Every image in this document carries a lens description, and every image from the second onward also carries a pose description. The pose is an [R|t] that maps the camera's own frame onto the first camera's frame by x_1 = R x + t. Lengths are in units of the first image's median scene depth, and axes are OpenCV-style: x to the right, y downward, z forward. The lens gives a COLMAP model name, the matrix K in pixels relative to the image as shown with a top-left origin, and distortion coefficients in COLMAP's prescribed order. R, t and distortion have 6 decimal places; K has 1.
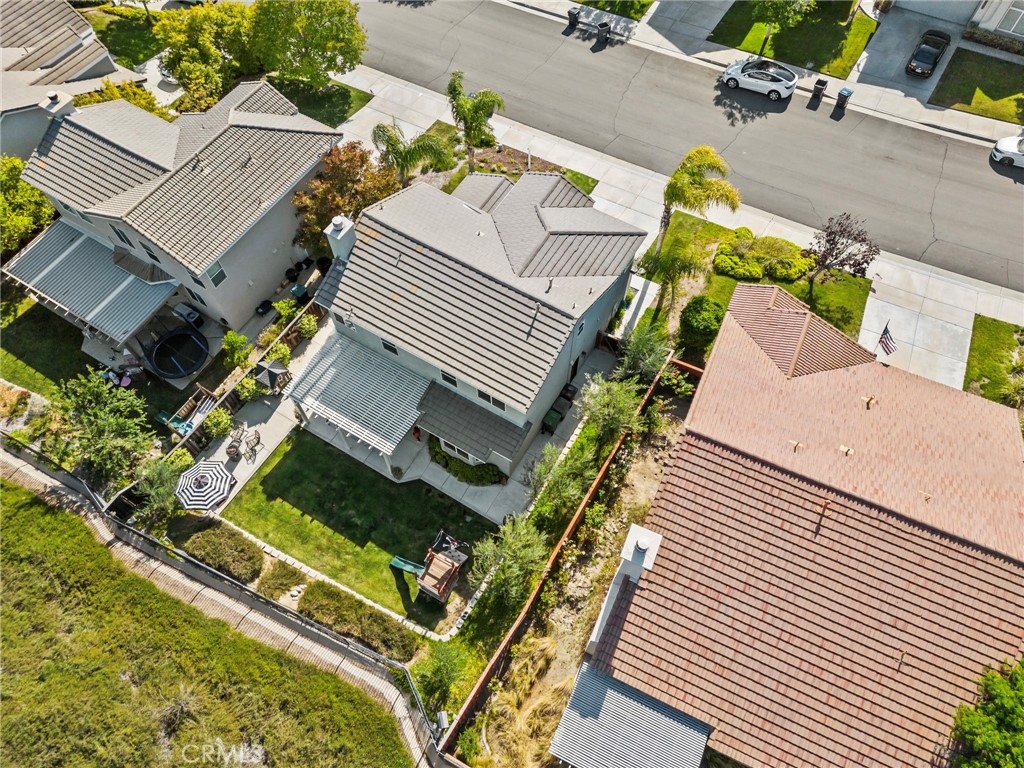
lens RADIAL K [[708.9, 0, 512.0], [0, 708.9, 381.6], [0, 0, 1]] dist [0.063594, -0.046181]
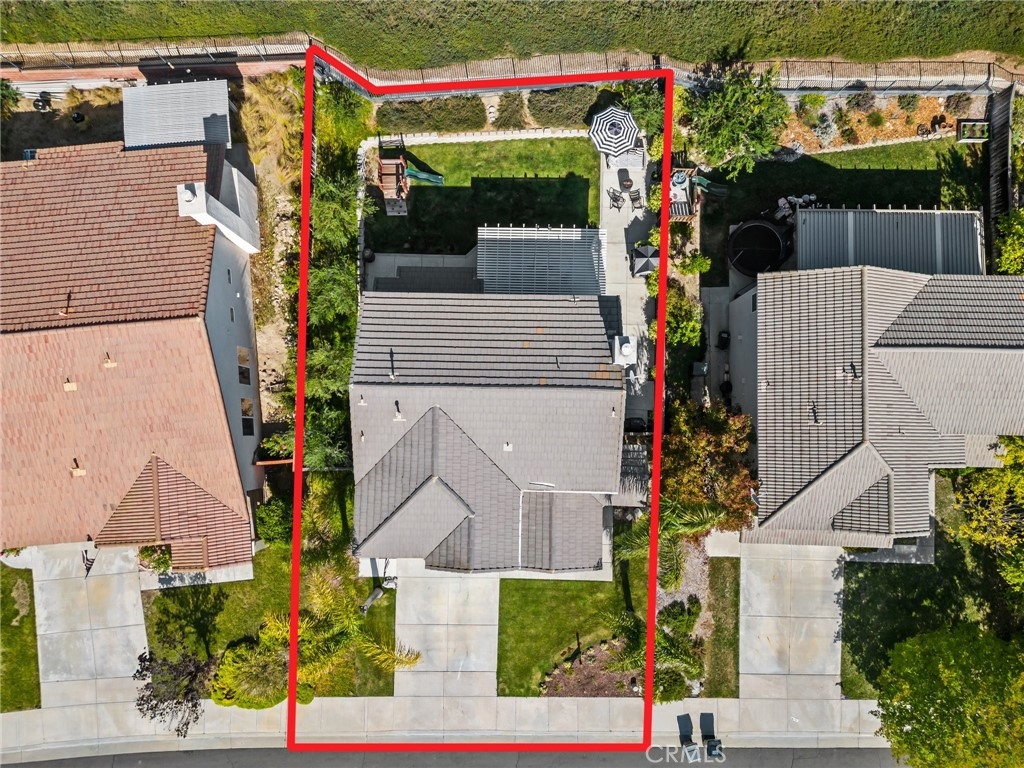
lens RADIAL K [[708.9, 0, 512.6], [0, 708.9, 385.4], [0, 0, 1]] dist [0.063594, -0.046181]
pose [[-0.863716, 0.503421, -0.023705, -0.073275], [-0.434279, -0.719573, 0.541864, -0.684038], [0.255728, 0.478311, 0.840132, 0.225775]]
